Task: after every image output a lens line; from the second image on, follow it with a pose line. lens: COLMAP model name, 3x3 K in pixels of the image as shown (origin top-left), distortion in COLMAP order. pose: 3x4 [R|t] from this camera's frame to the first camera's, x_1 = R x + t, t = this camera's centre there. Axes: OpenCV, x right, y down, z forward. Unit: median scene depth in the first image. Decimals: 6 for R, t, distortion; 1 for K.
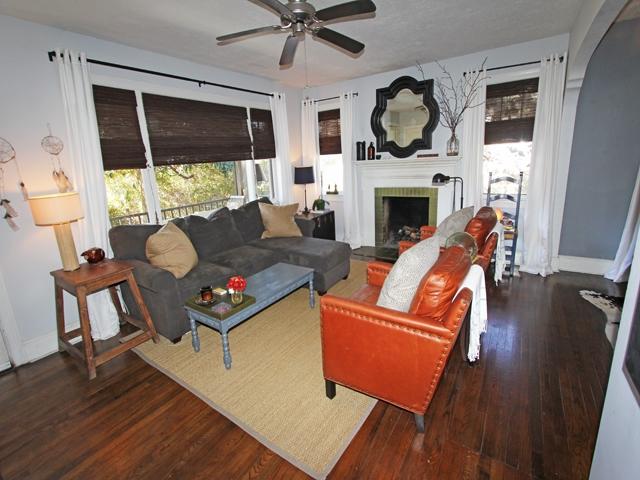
lens RADIAL K [[314.9, 0, 319.6], [0, 314.9, 238.1], [0, 0, 1]] dist [-0.005336, 0.001136]
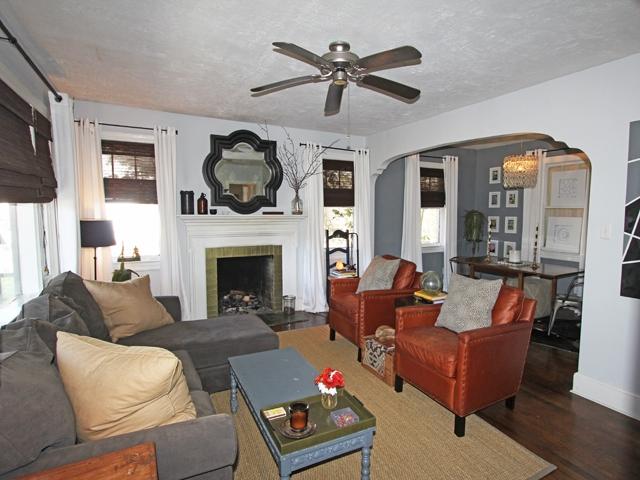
lens RADIAL K [[349.4, 0, 319.1], [0, 349.4, 240.2], [0, 0, 1]] dist [0.004027, 0.000299]
pose [[0.469120, -0.015608, 0.882996, -0.520488], [0.181825, 0.980130, -0.079275, -0.060819], [-0.864214, 0.197740, 0.462637, 0.357684]]
